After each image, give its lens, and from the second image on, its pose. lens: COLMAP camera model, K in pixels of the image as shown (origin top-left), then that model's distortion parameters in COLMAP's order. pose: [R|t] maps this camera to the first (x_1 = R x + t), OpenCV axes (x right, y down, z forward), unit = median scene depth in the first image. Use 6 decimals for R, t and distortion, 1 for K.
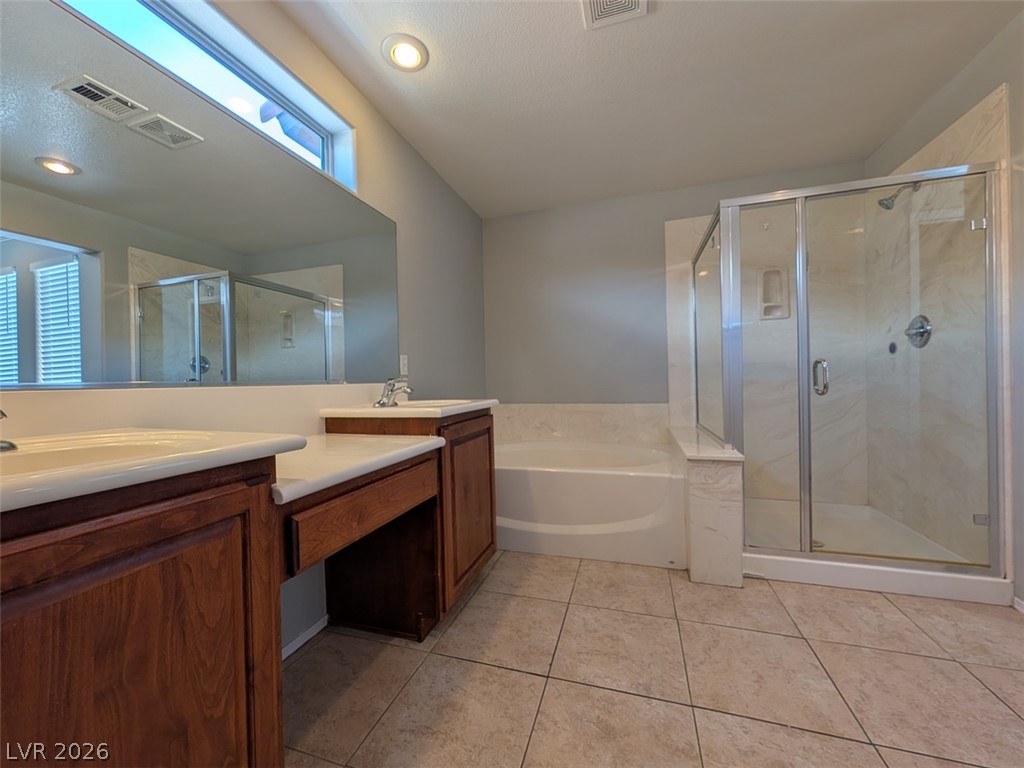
lens RADIAL K [[394.7, 0, 512.4], [0, 394.7, 383.9], [0, 0, 1]] dist [-0.000568, 0.000316]
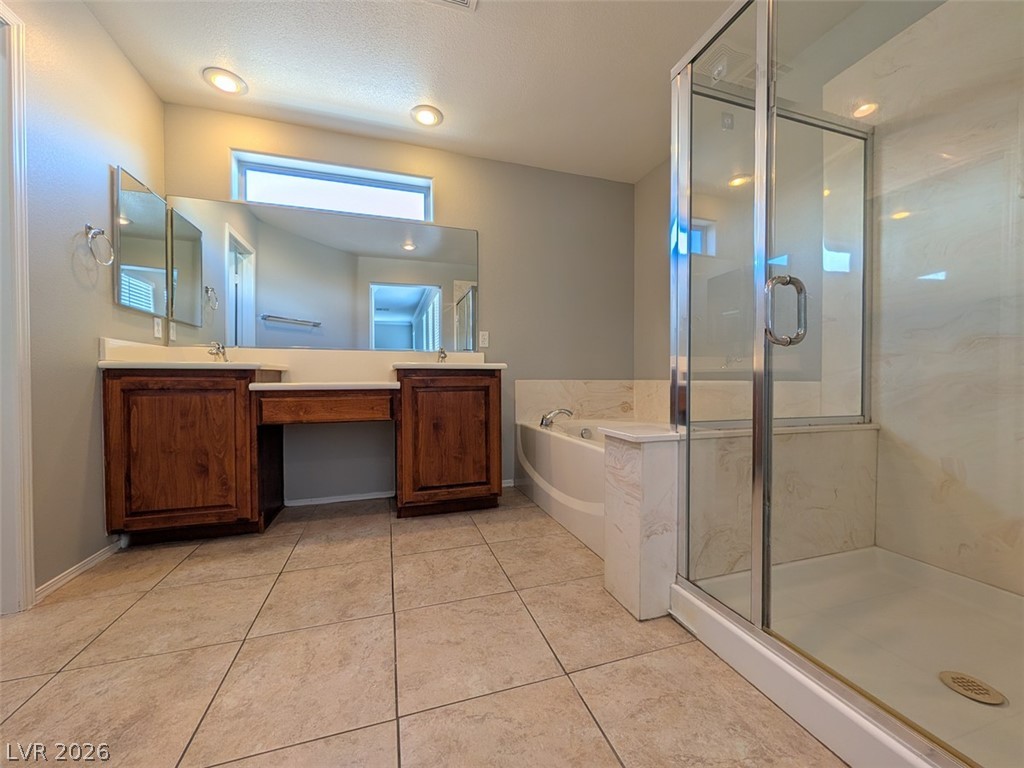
lens RADIAL K [[394.7, 0, 512.4], [0, 394.7, 383.9], [0, 0, 1]] dist [-0.000568, 0.000316]
pose [[0.576196, 0.035944, -0.816521, 1.189086], [-0.019528, 0.999353, 0.030212, 0.083243], [0.817079, -0.001463, 0.576524, 0.470327]]
